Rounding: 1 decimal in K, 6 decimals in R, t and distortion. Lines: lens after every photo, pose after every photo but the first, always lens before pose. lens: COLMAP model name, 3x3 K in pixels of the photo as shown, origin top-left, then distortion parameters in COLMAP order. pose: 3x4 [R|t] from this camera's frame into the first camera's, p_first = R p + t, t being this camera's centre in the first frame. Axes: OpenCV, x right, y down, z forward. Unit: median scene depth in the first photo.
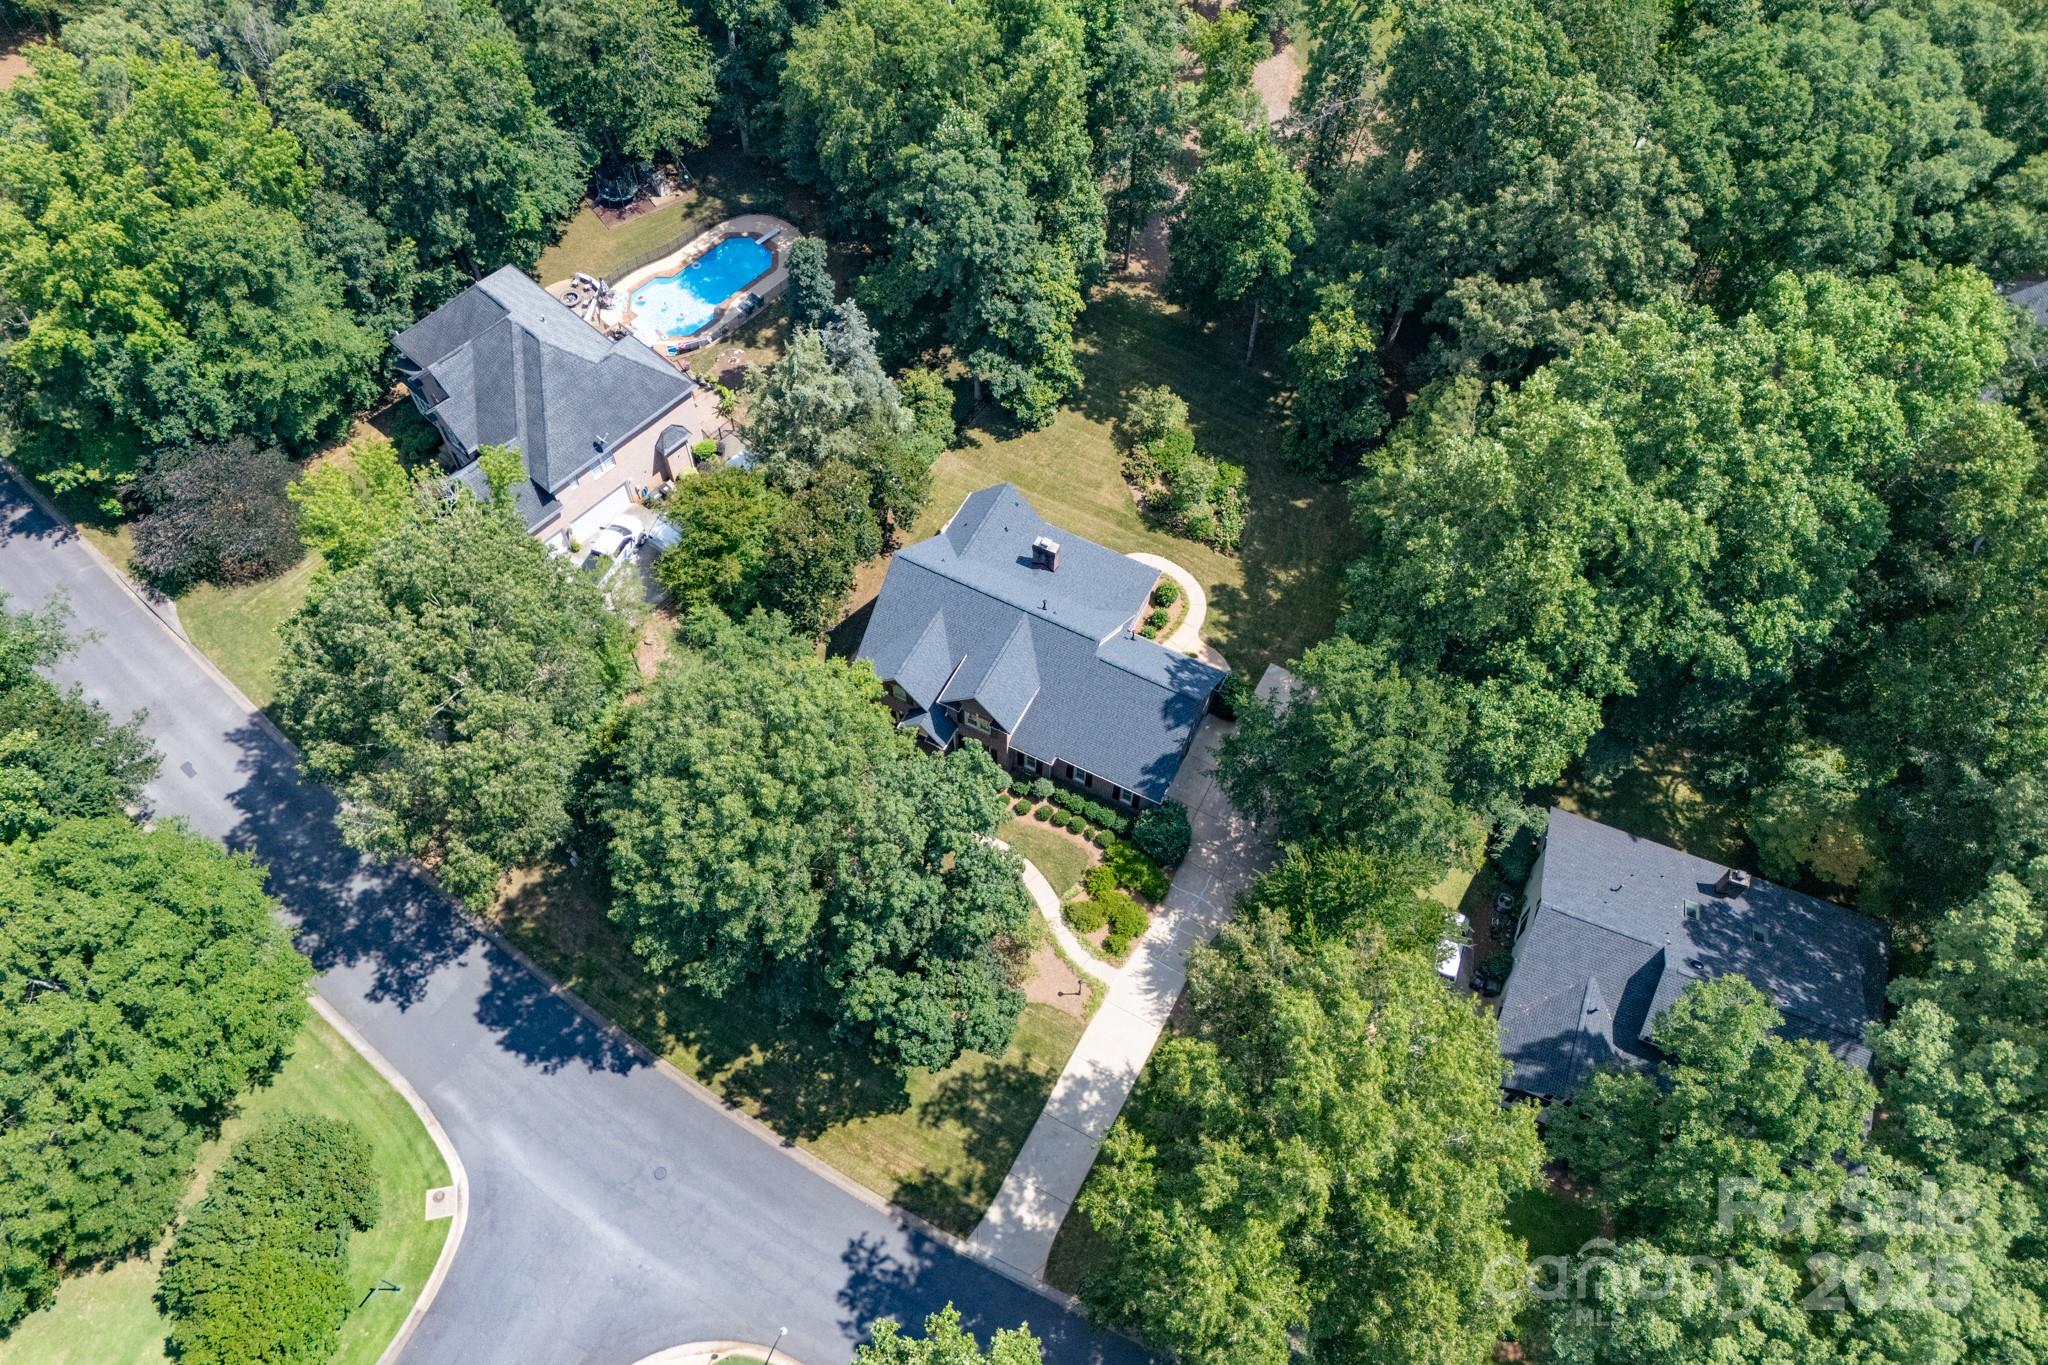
lens RADIAL K [[1526.3, 0, 1024.0], [0, 1526.3, 682.5], [0, 0, 1]] dist [0.120230, -0.119727]
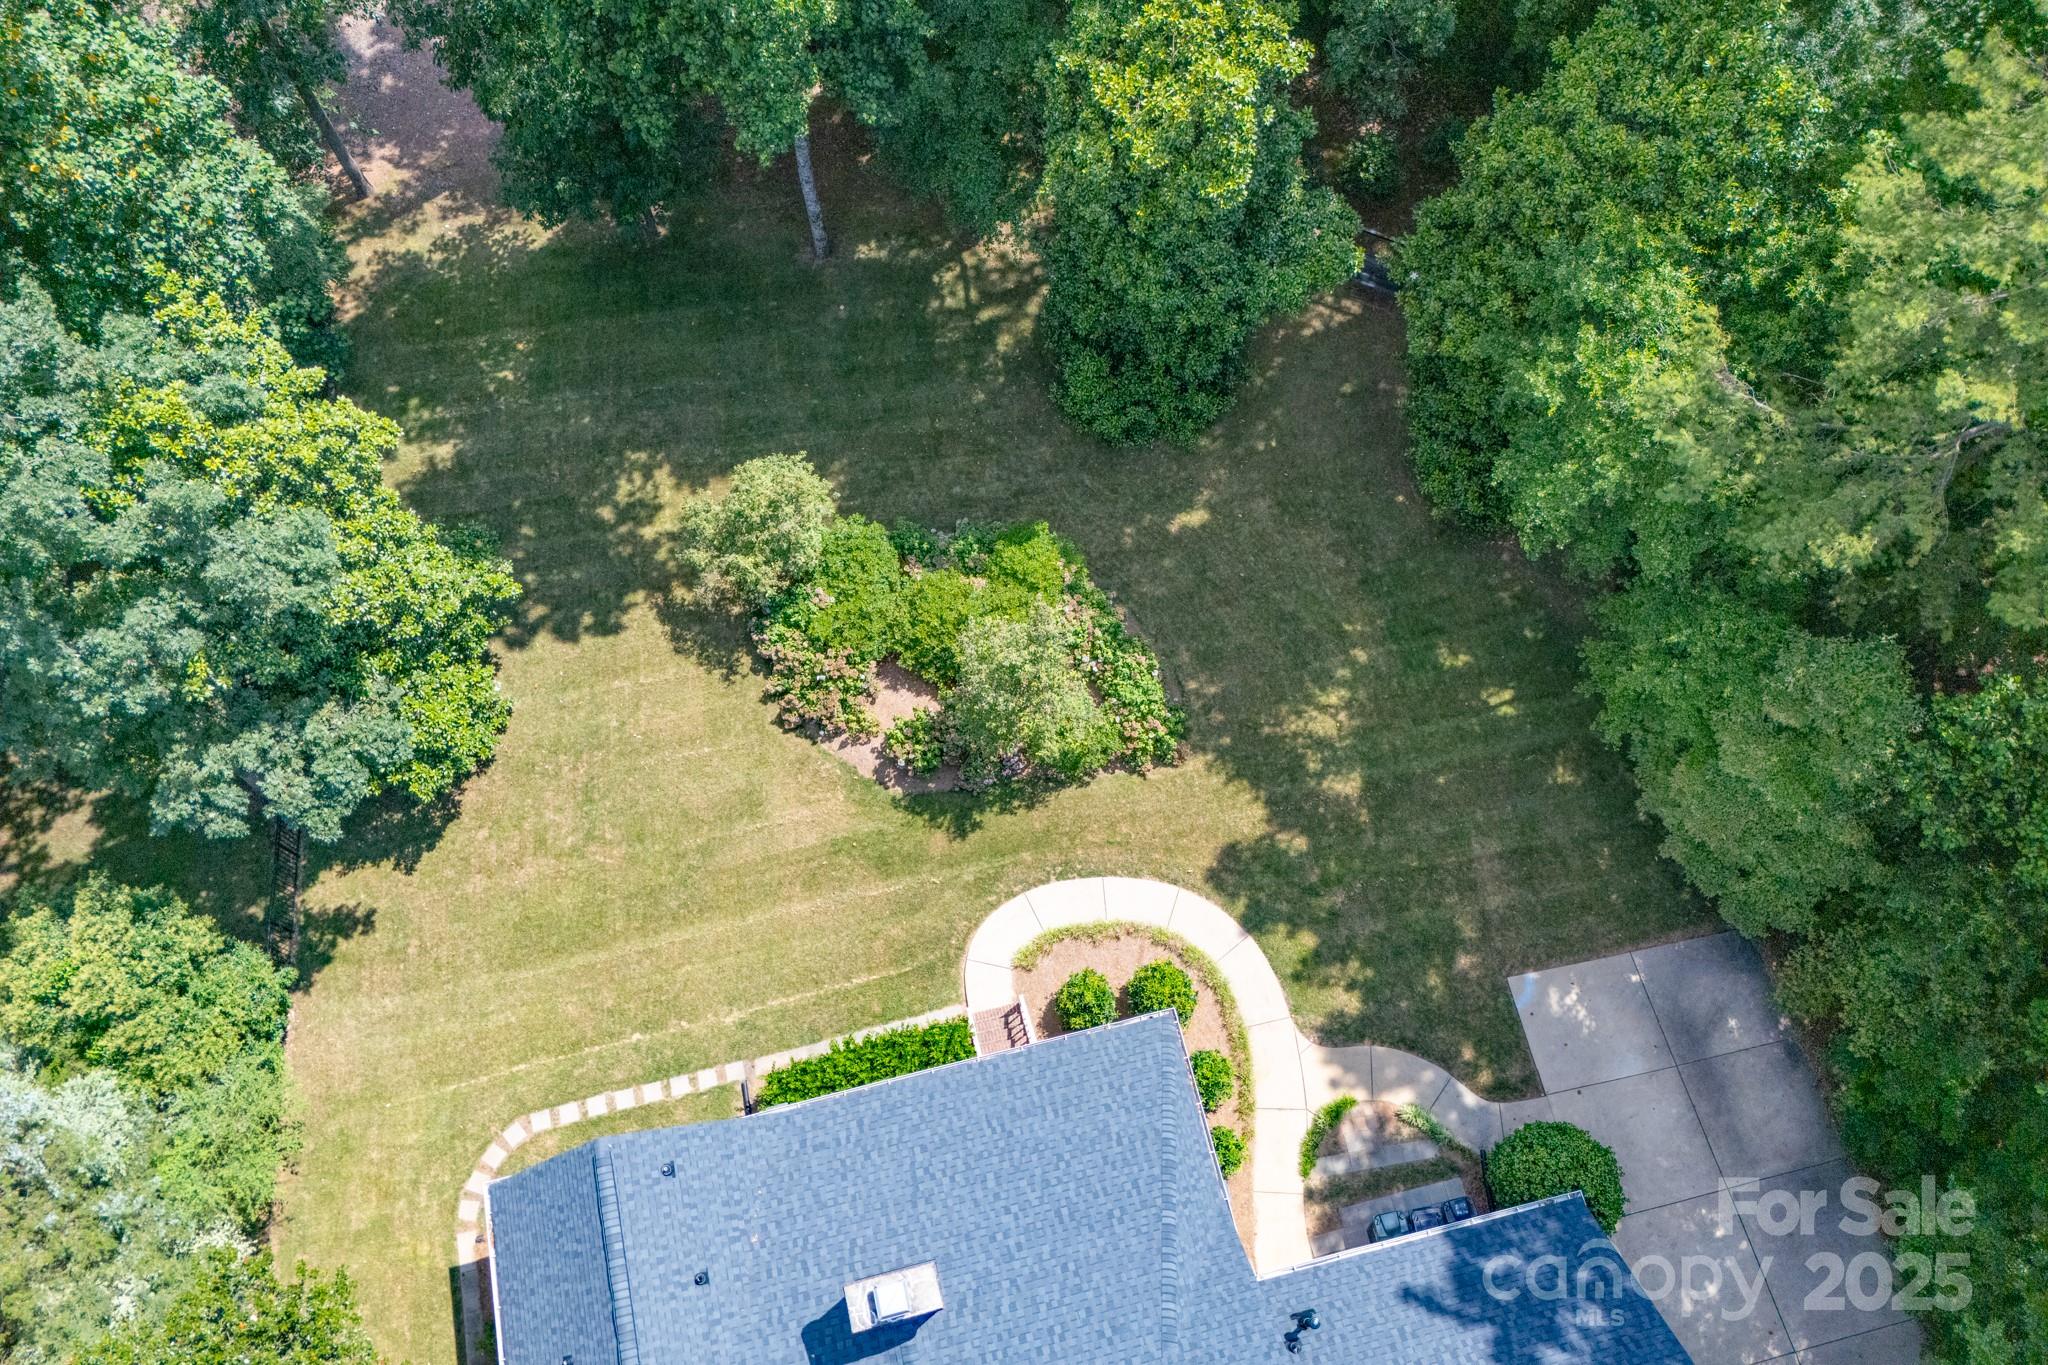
lens RADIAL K [[1526.3, 0, 1024.0], [0, 1526.3, 682.5], [0, 0, 1]] dist [0.120230, -0.119727]
pose [[0.756682, -0.608659, 0.238678, 0.030541], [0.547638, 0.789491, 0.277123, -0.224781], [-0.357107, -0.078984, 0.930718, 0.686232]]
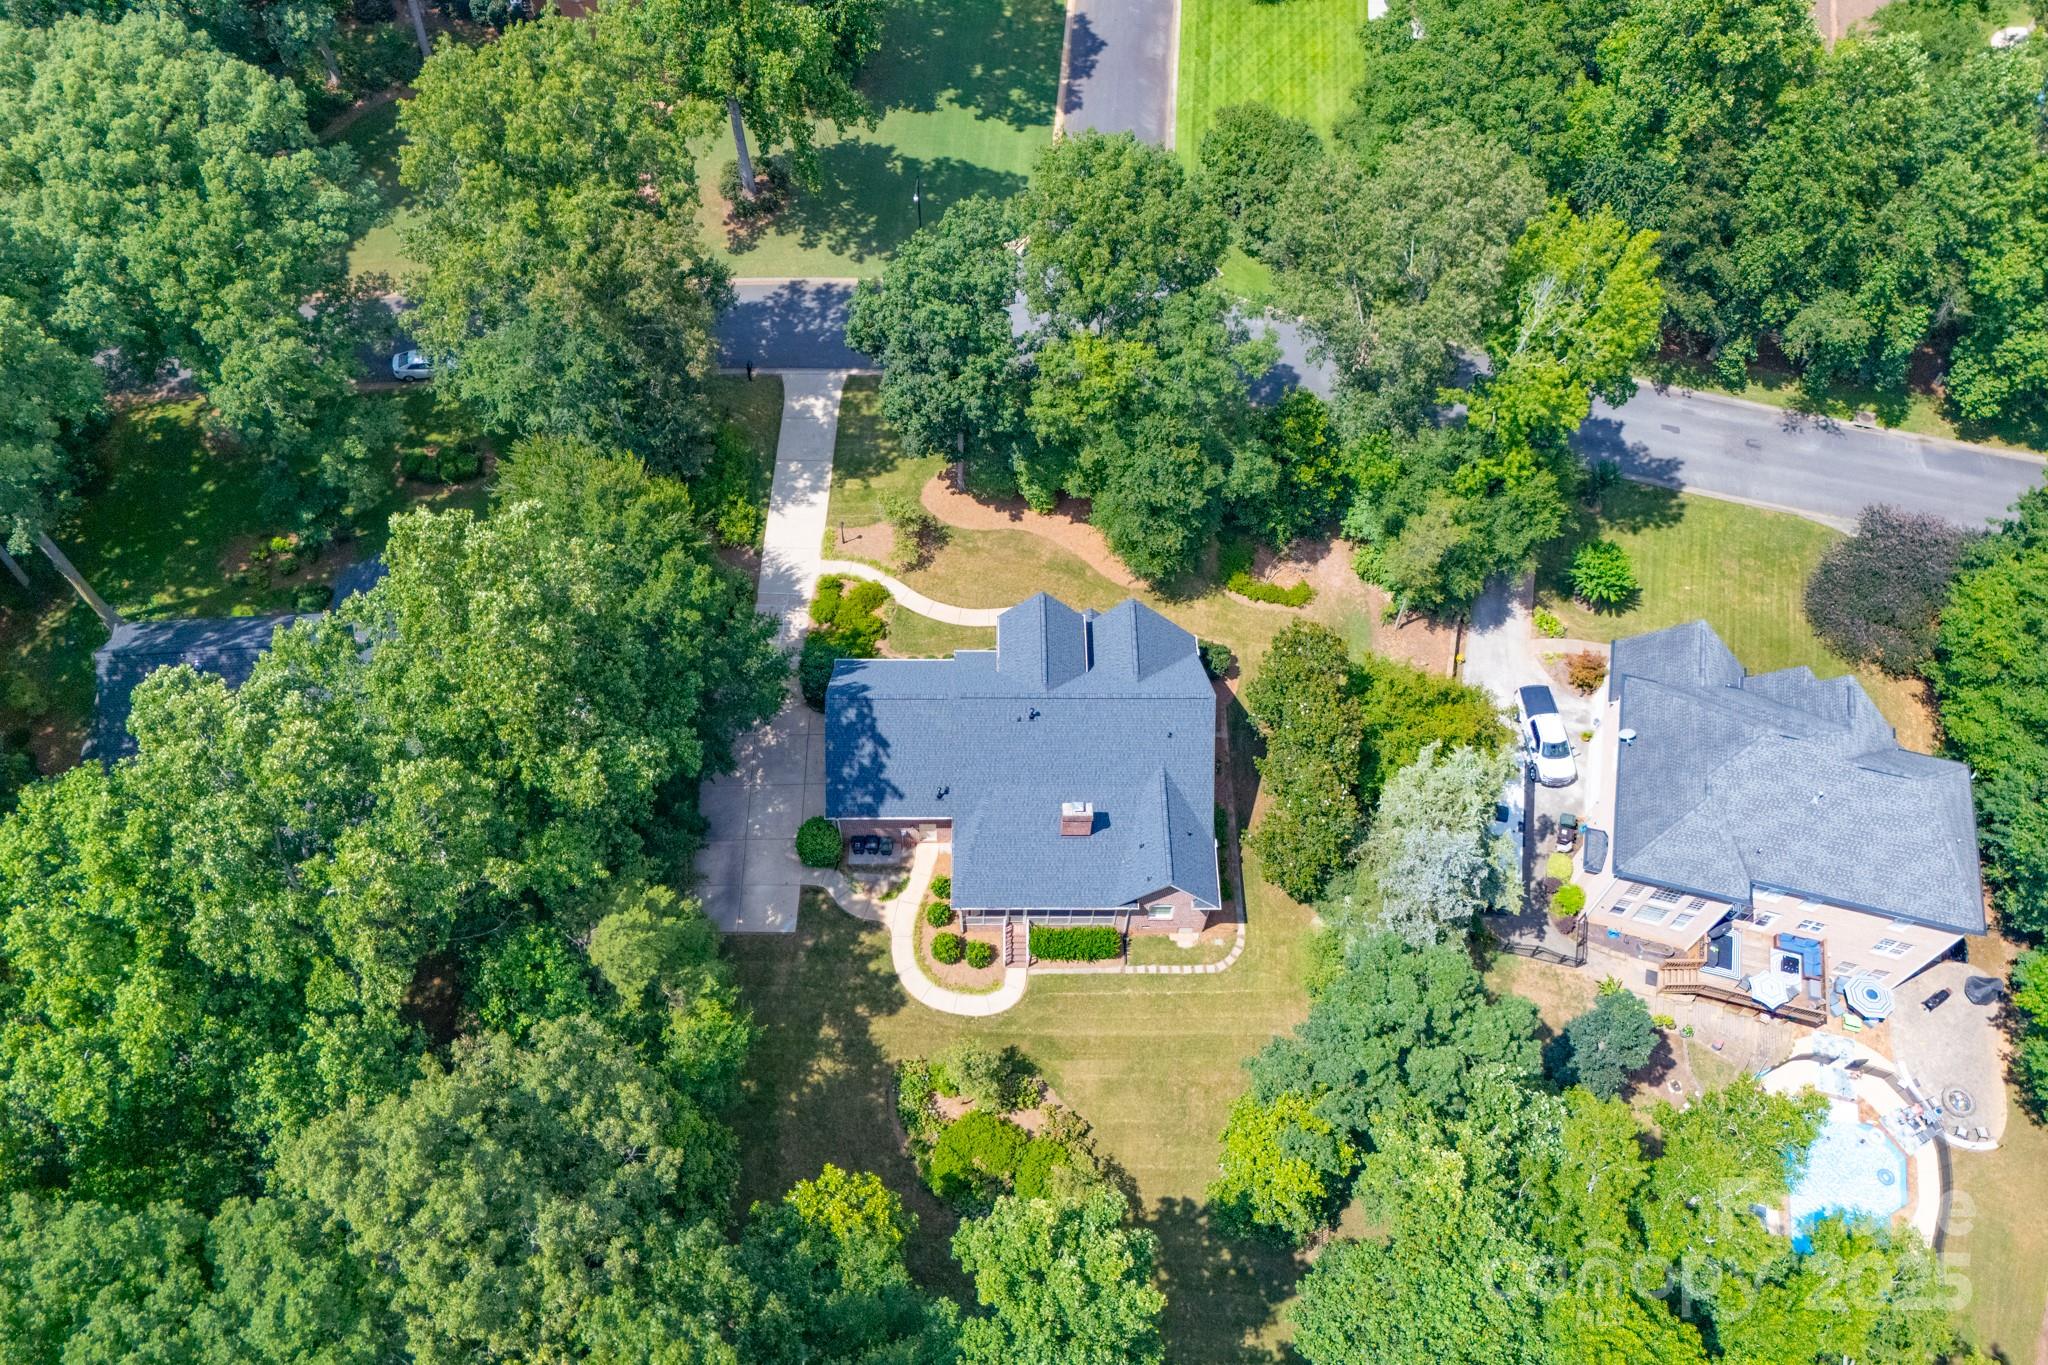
lens RADIAL K [[1526.3, 0, 1024.0], [0, 1526.3, 682.5], [0, 0, 1]] dist [0.120230, -0.119727]
pose [[-0.885041, 0.376808, -0.273344, 0.222521], [-0.412186, -0.361437, 0.836341, -0.689537], [0.216344, 0.852865, 0.475202, 0.502809]]
